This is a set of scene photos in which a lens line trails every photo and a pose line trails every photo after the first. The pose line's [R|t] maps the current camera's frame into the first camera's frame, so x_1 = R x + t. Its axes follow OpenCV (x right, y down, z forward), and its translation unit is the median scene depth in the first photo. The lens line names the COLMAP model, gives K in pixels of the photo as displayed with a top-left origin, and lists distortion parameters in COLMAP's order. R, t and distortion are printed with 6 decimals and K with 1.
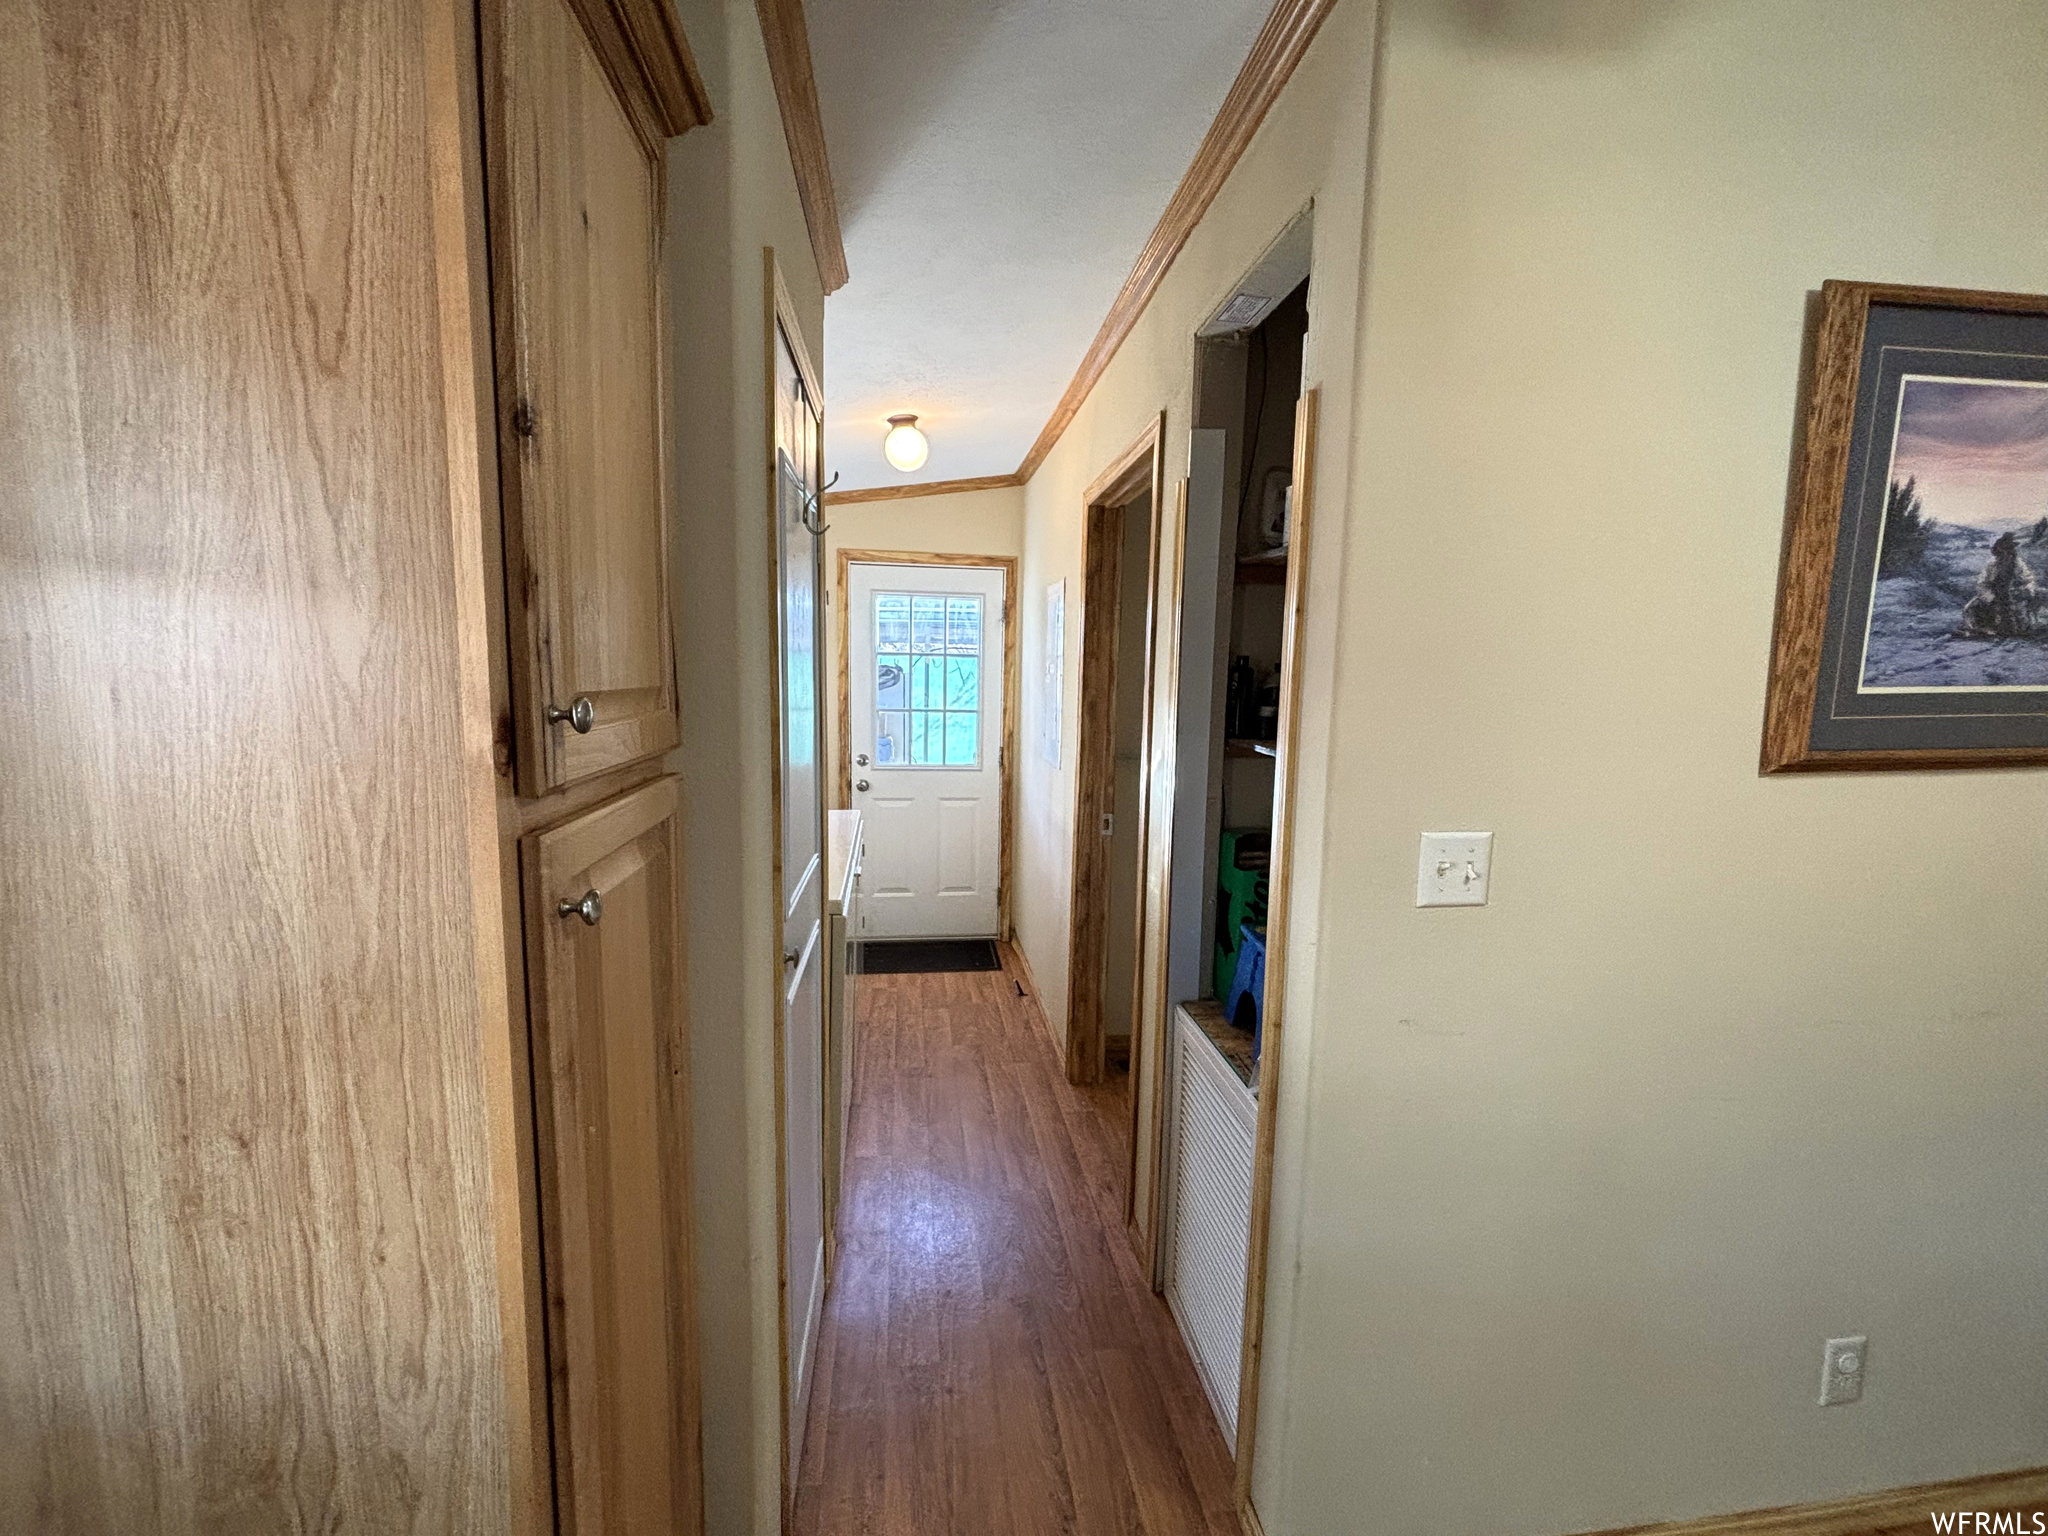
lens RADIAL K [[858.1, 0, 1037.2], [0, 858.1, 763.3], [0, 0, 1]] dist [-0.004506, -0.001359]
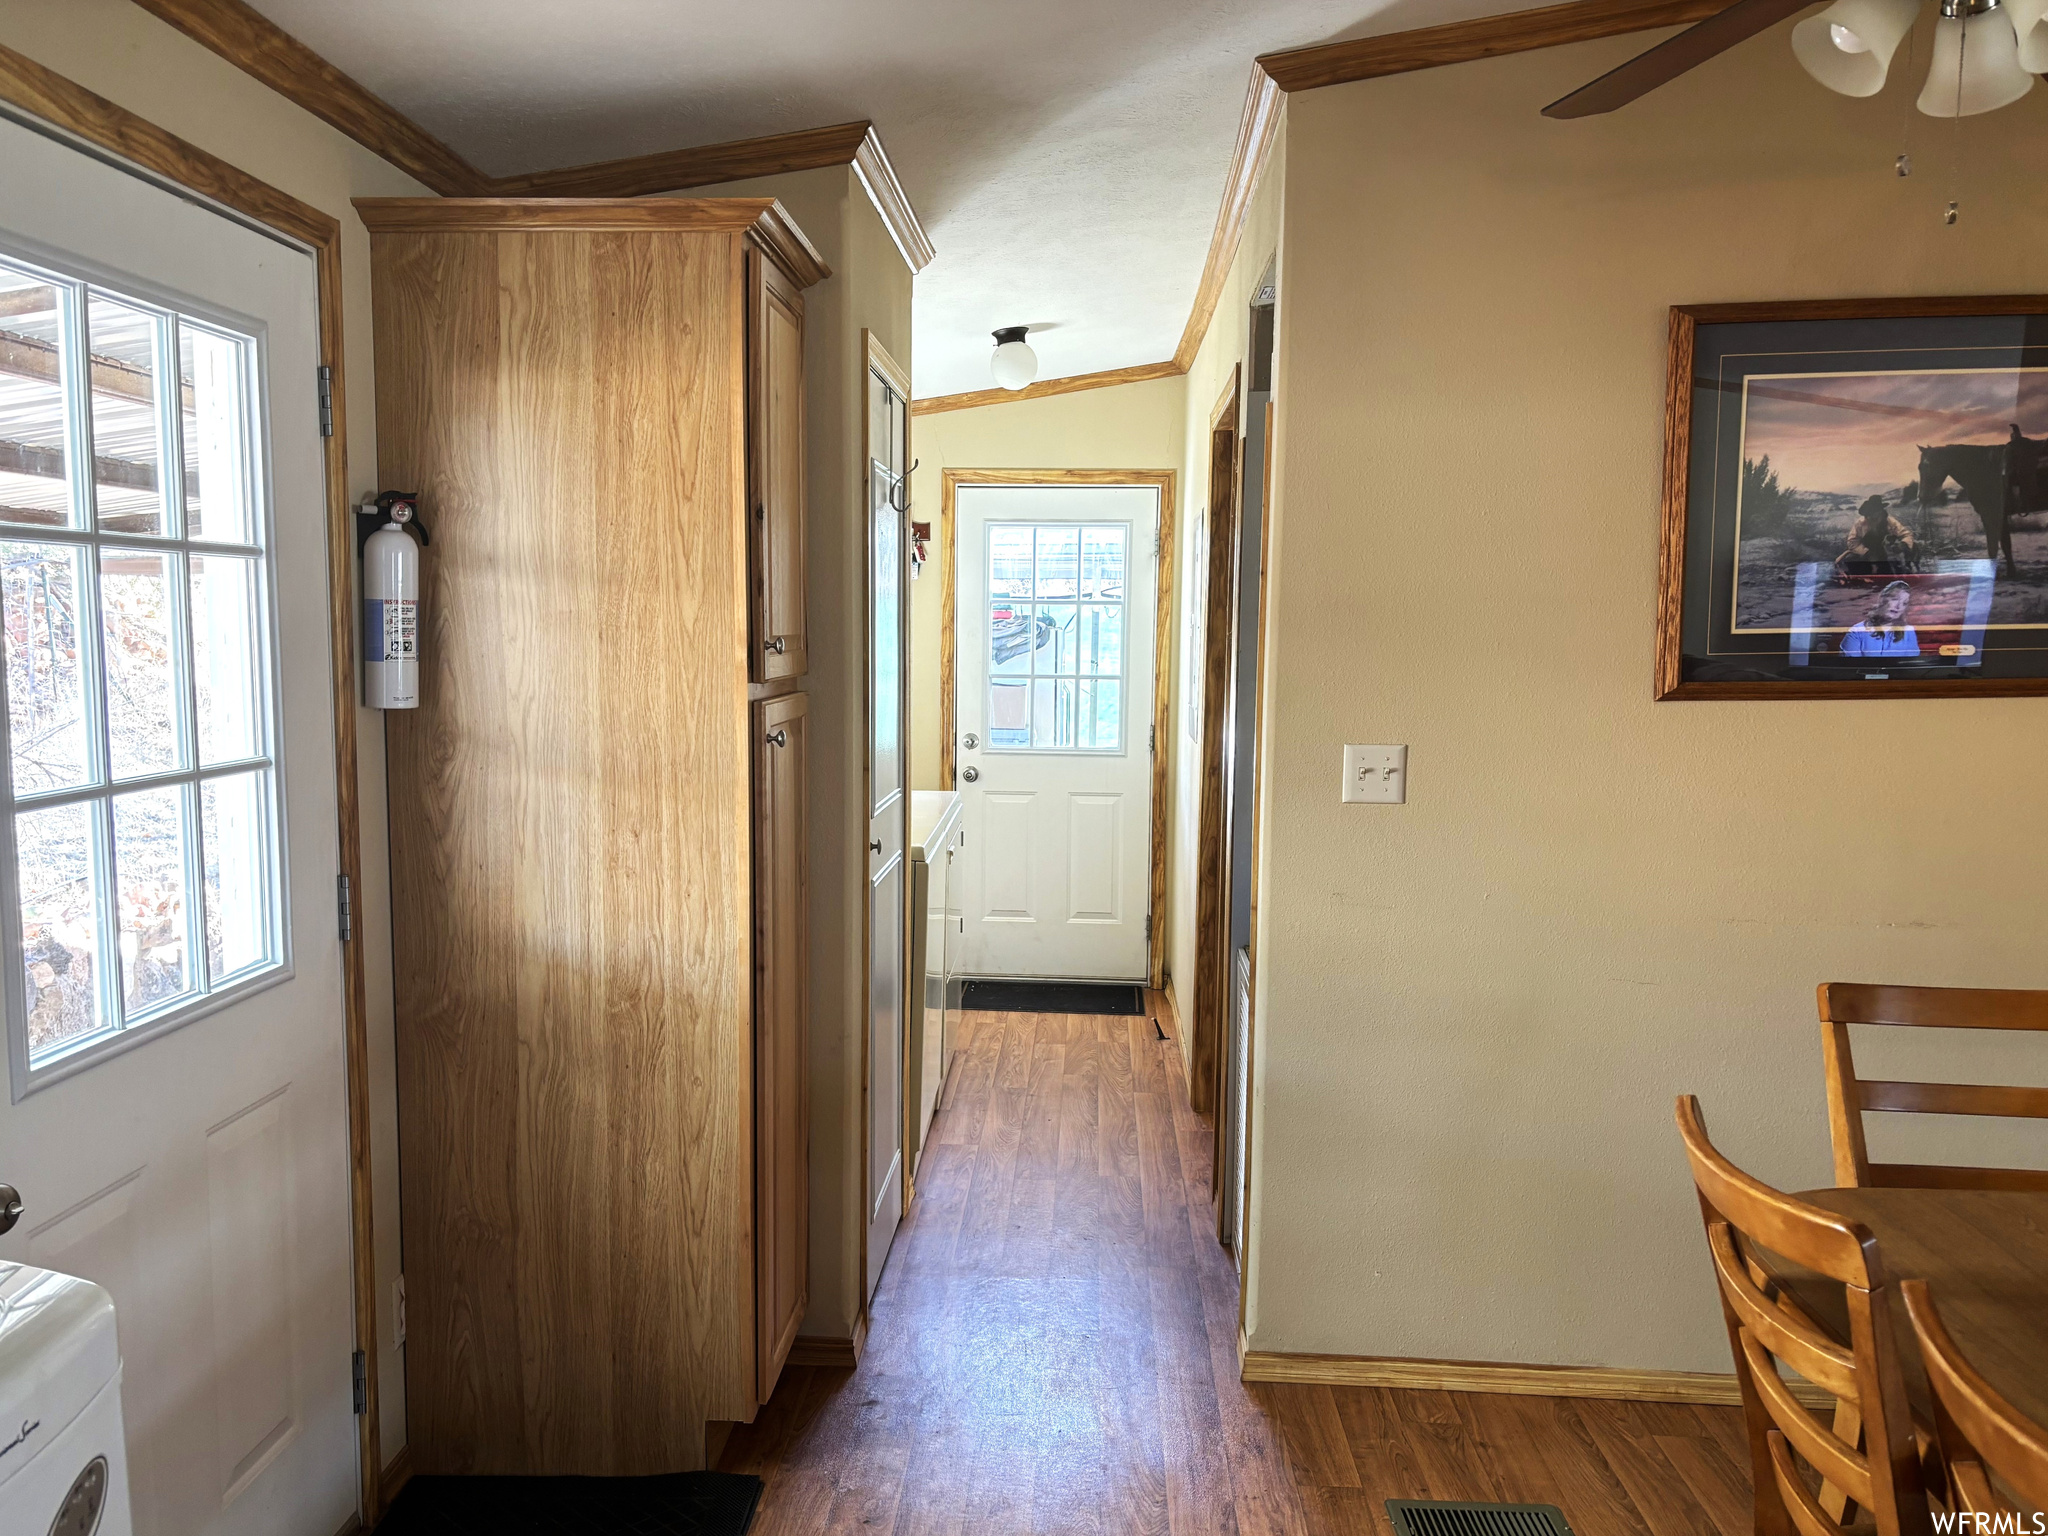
lens RADIAL K [[1563.5, 0, 1019.5], [0, 1563.5, 789.5], [0, 0, 1]] dist [0.044625, -0.046170]
pose [[0.981192, 0.012115, -0.192651, 0.408126], [-0.012420, 0.999923, -0.000376, 0.149802], [0.192632, 0.002761, 0.981267, -1.364202]]
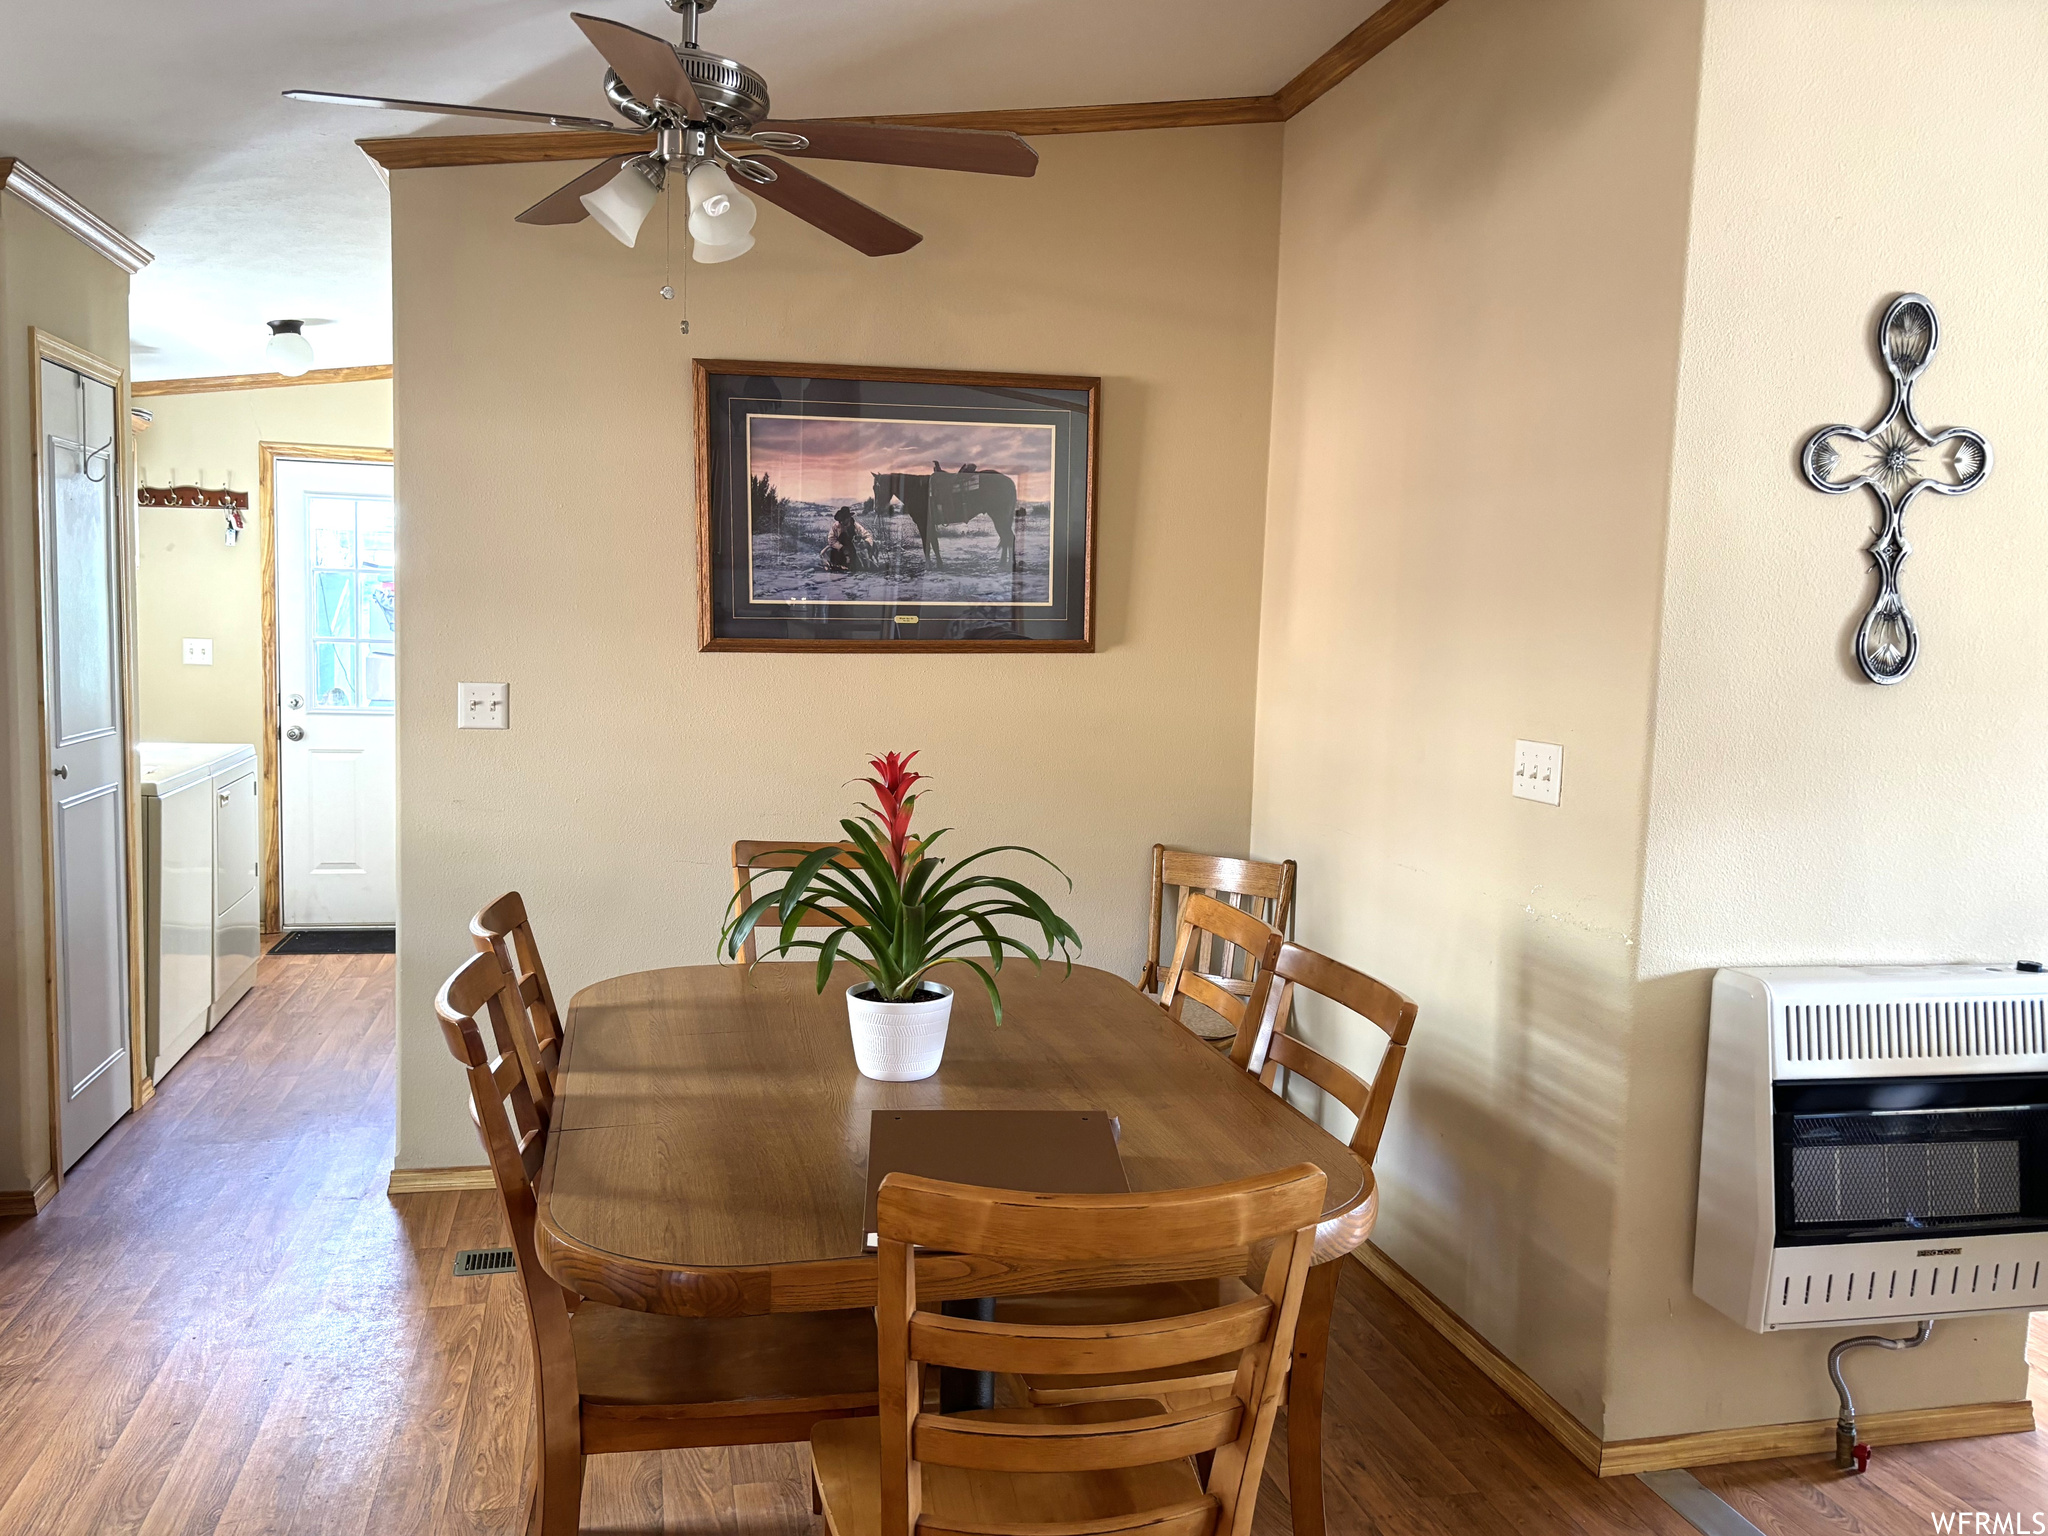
lens RADIAL K [[1563.5, 0, 992.1], [0, 1563.5, 772.9], [0, 0, 1]] dist [0.044625, -0.046170]
pose [[0.994764, 0.002953, 0.102153, 1.117601], [-0.002568, 0.999989, -0.003899, 0.253189], [-0.102163, 0.003617, 0.994761, -2.031898]]
